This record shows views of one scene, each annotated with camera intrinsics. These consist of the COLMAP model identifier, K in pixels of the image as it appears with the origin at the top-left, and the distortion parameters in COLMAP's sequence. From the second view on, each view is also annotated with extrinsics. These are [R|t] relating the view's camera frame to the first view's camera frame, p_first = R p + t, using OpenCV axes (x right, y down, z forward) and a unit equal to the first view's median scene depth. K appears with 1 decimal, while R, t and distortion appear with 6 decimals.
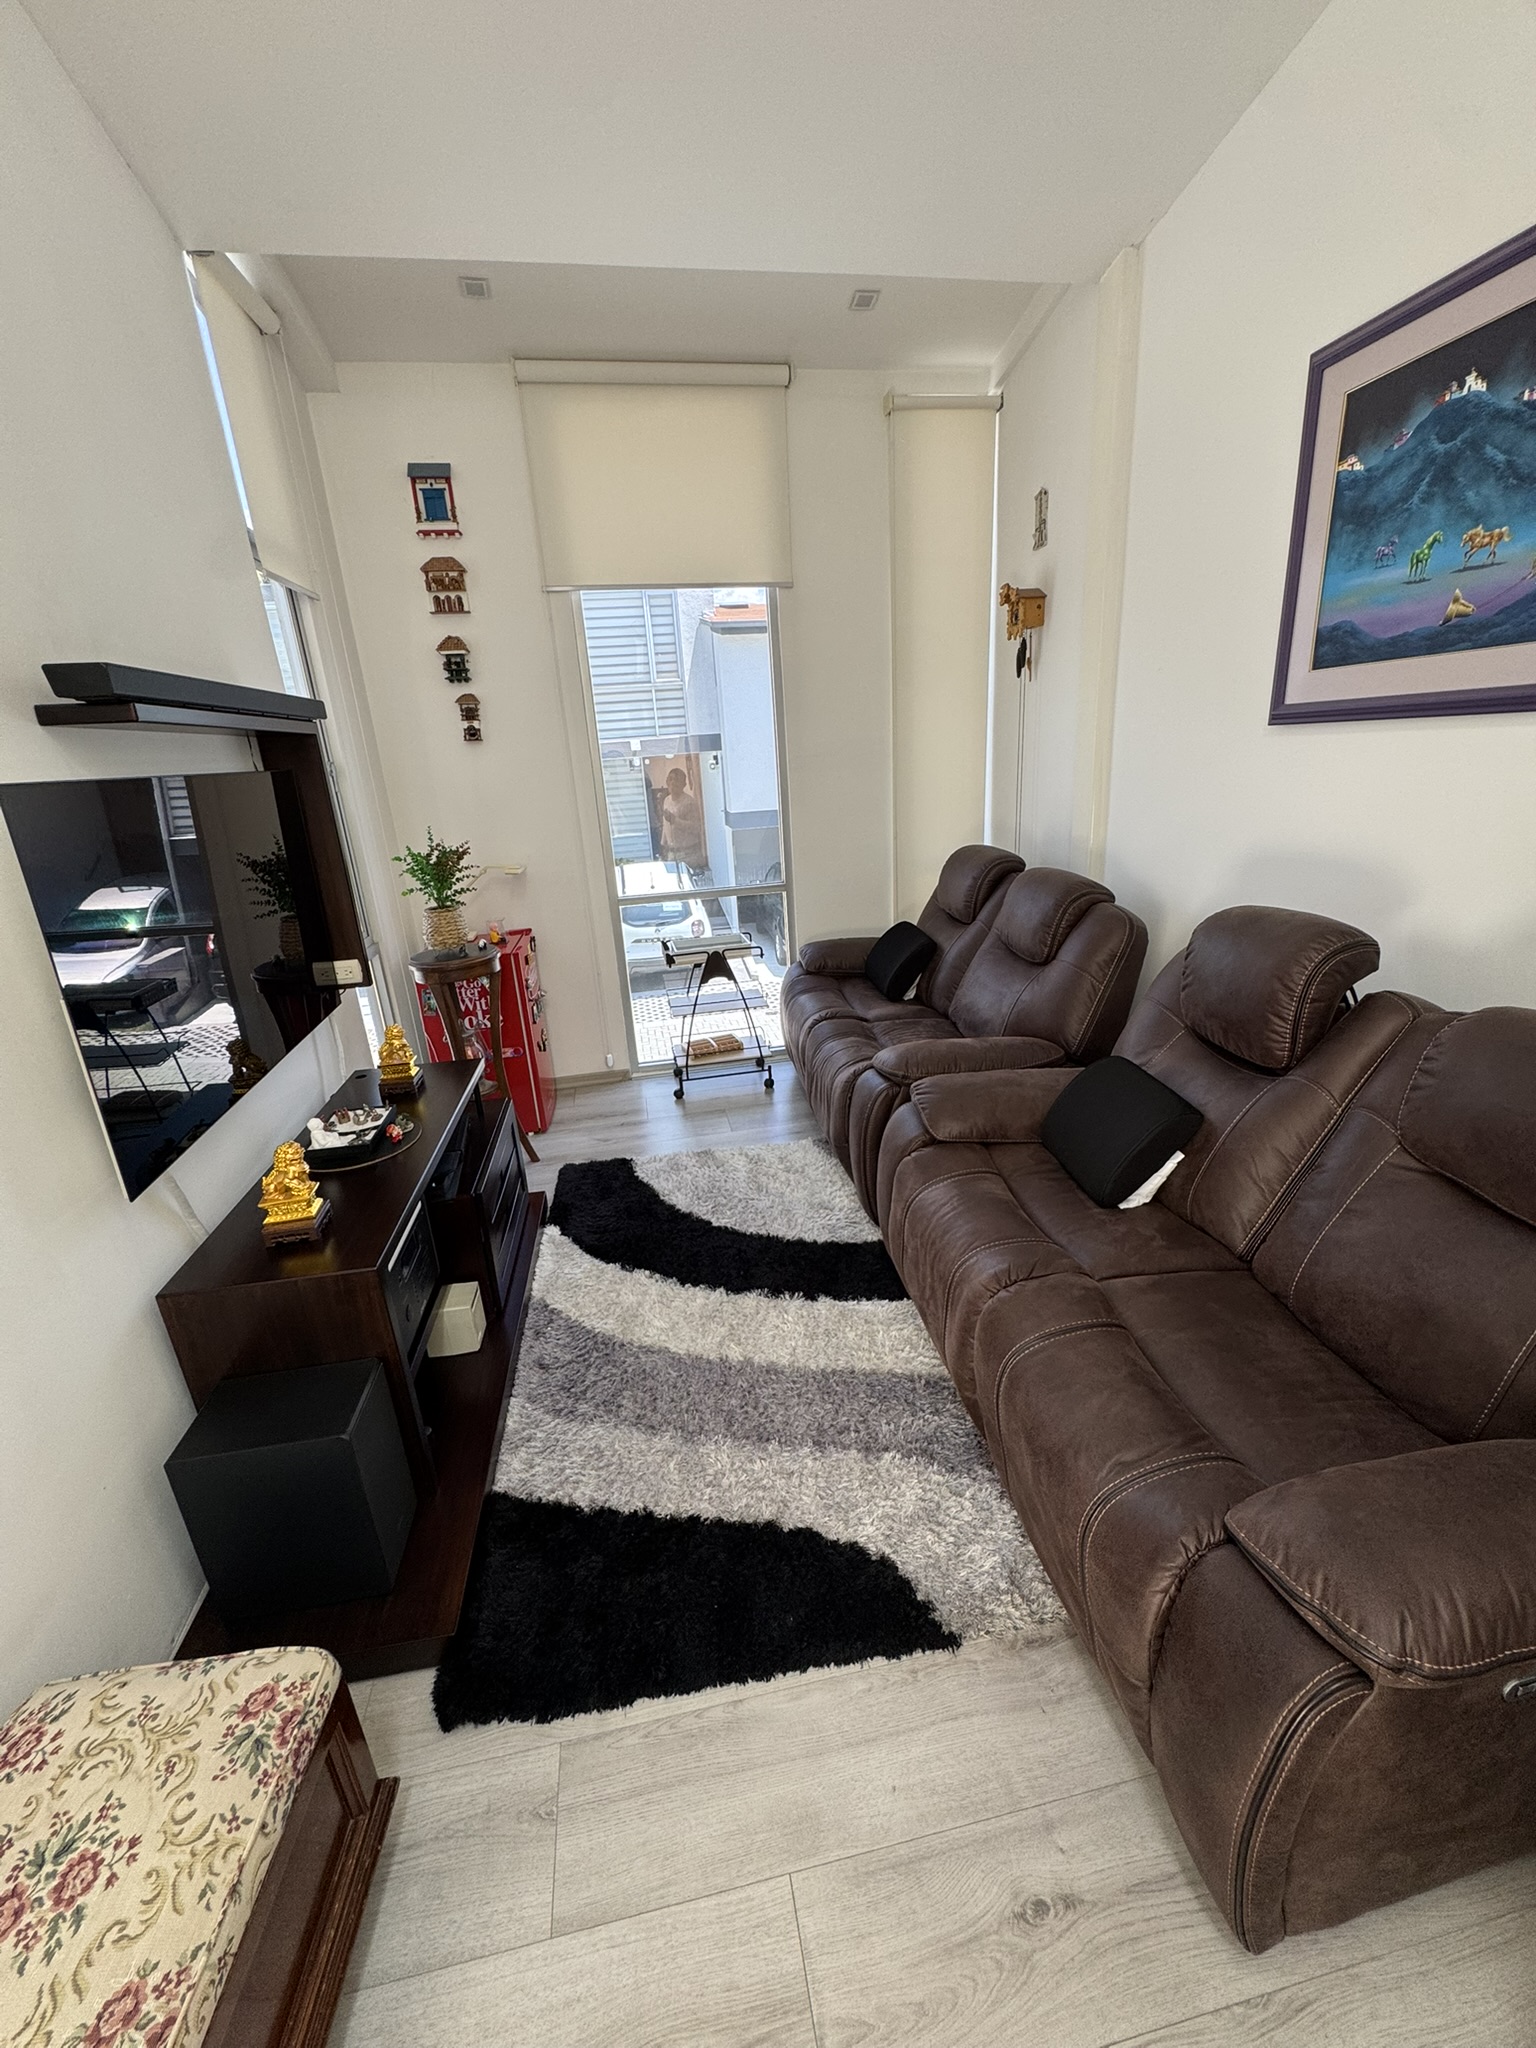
lens RADIAL K [[817.0, 0, 768.0], [0, 817.0, 1024.0], [0, 0, 1]] dist [-0.000315, -0.000970]
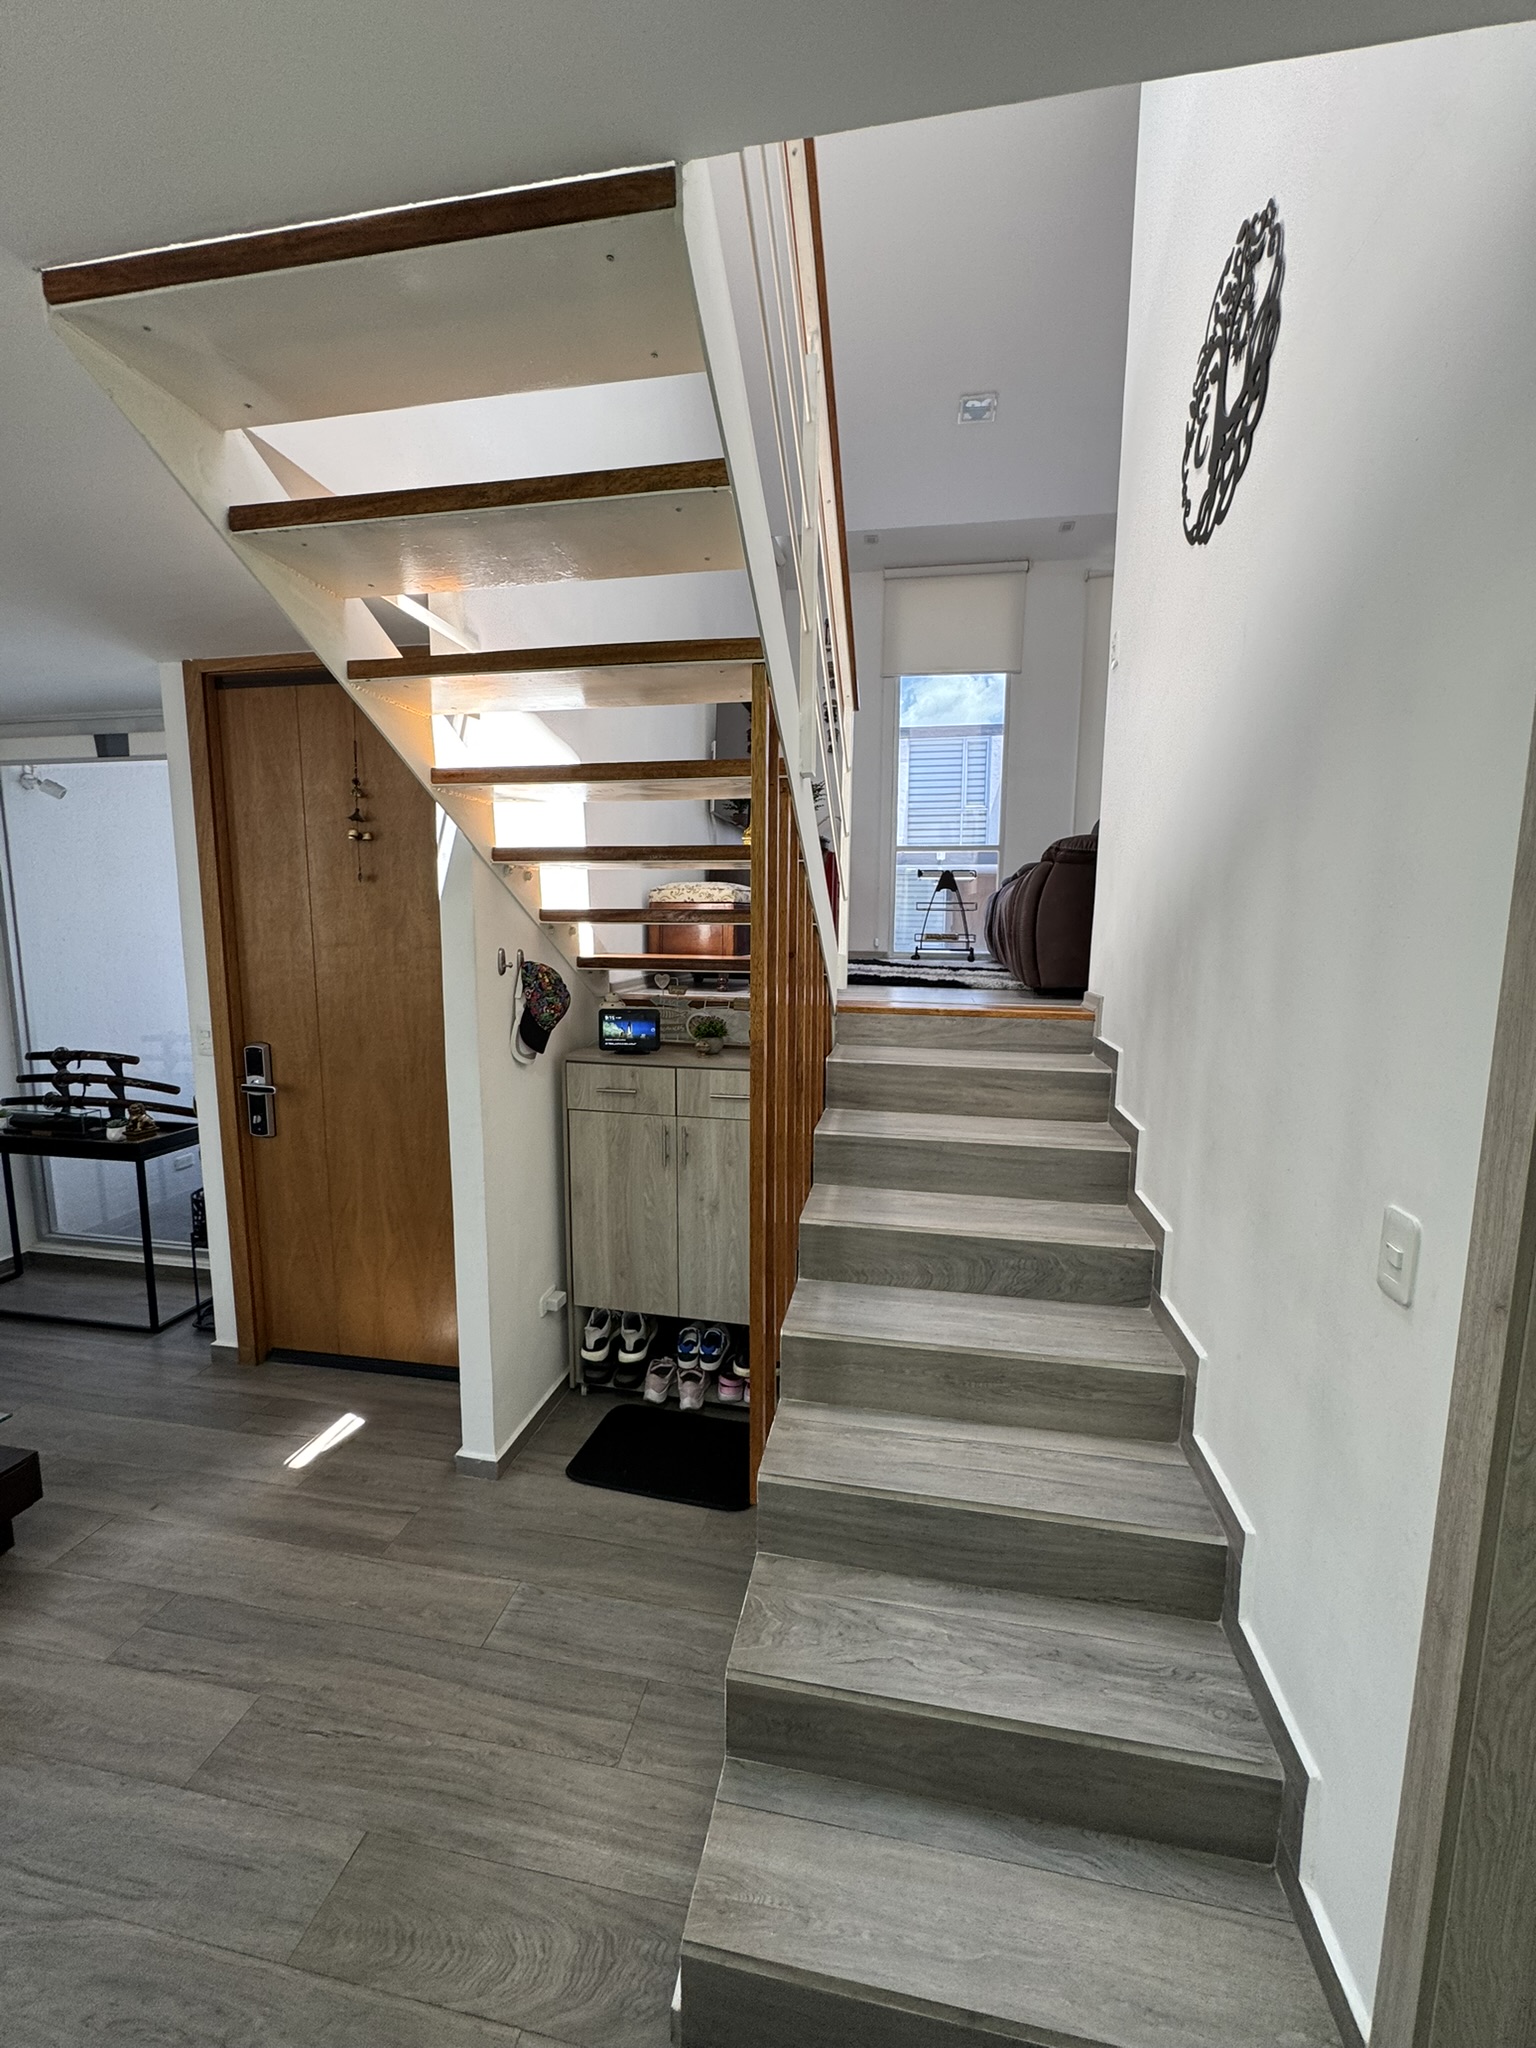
lens RADIAL K [[817.0, 0, 768.0], [0, 817.0, 1024.0], [0, 0, 1]] dist [-0.000315, -0.000970]
pose [[0.929301, 0.114520, -0.351120, 0.235562], [-0.178436, 0.971608, -0.155368, 0.582107], [0.323358, 0.207036, 0.923350, -0.656079]]
